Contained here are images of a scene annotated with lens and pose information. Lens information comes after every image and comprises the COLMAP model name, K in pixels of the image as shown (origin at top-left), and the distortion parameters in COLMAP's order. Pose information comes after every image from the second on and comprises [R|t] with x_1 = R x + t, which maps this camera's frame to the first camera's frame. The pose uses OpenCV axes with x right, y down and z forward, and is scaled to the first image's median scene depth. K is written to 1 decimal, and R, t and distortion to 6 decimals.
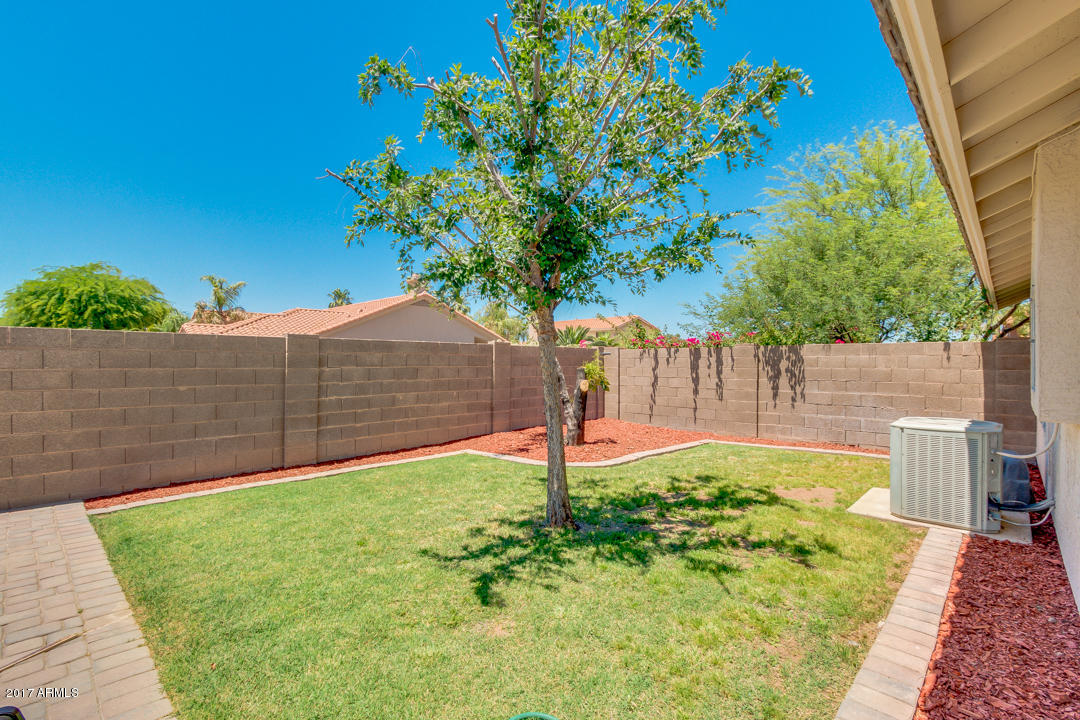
lens RADIAL K [[501.4, 0, 551.8], [0, 501.4, 362.0], [0, 0, 1]] dist [-0.022676, 0.002882]
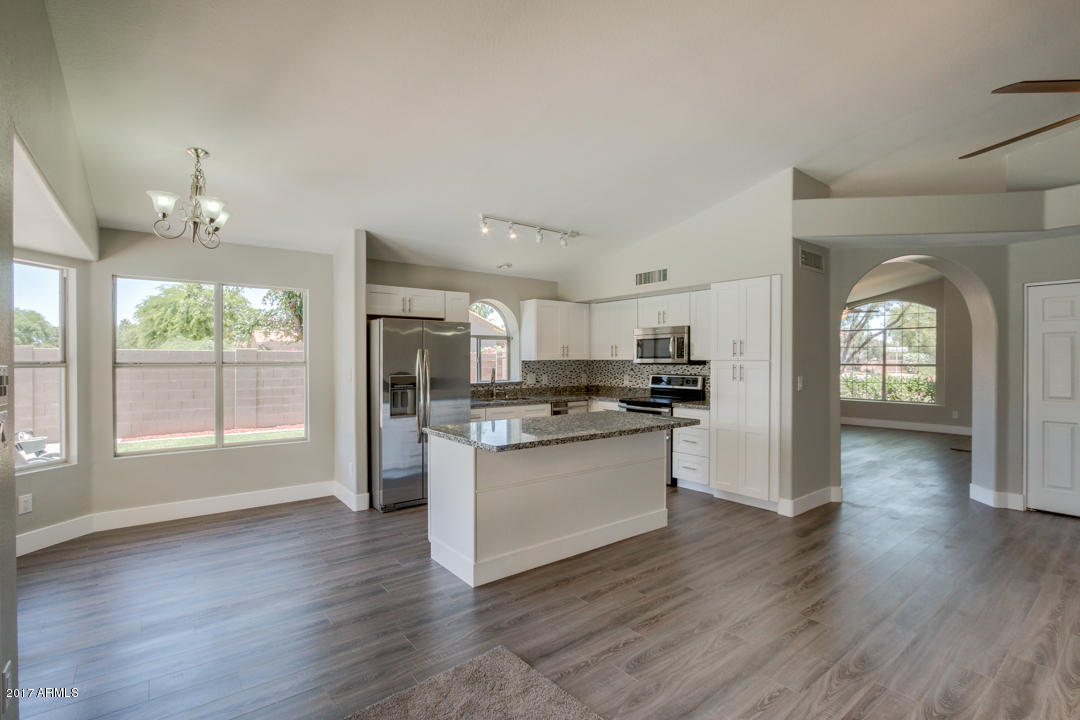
lens RADIAL K [[501.4, 0, 542.7], [0, 501.4, 355.0], [0, 0, 1]] dist [-0.022676, 0.002882]
pose [[0.986341, -0.001633, -0.164708, 0.124340], [-0.000094, 0.999945, -0.010477, -0.003261], [0.164716, 0.010349, 0.986287, -0.079656]]
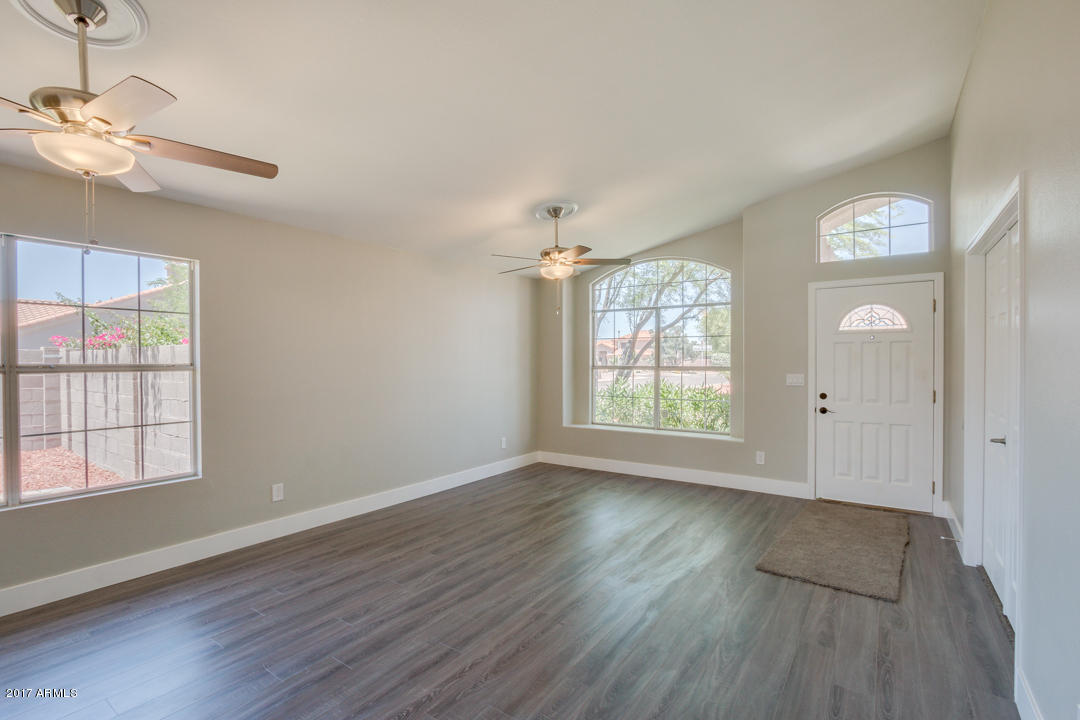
lens RADIAL K [[501.4, 0, 539.5], [0, 501.4, 354.3], [0, 0, 1]] dist [-0.022676, 0.002882]
pose [[0.991344, -0.002940, 0.131260, 0.200114], [0.004276, 0.999942, -0.009898, -0.003435], [-0.131223, 0.010373, 0.991299, 0.054366]]
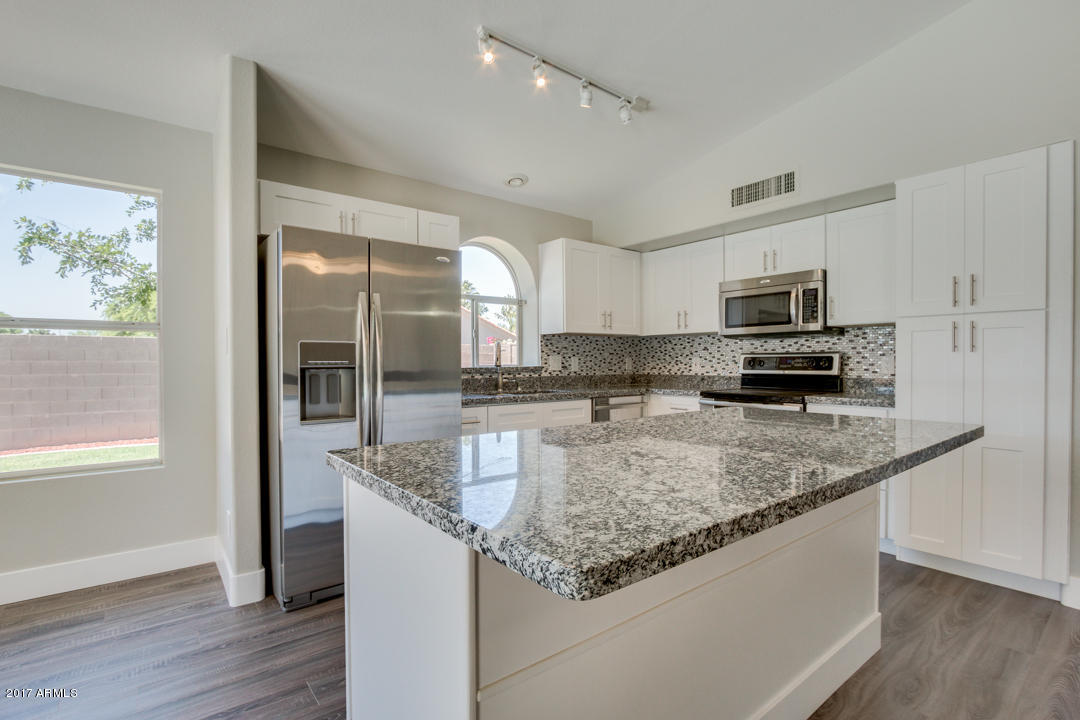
lens RADIAL K [[501.4, 0, 553.2], [0, 501.4, 365.4], [0, 0, 1]] dist [-0.022676, 0.002882]
pose [[0.991300, 0.000411, -0.131622, 0.107785], [0.000055, 0.999994, 0.003534, 0.002896], [0.131623, -0.003510, 0.991294, -0.026595]]
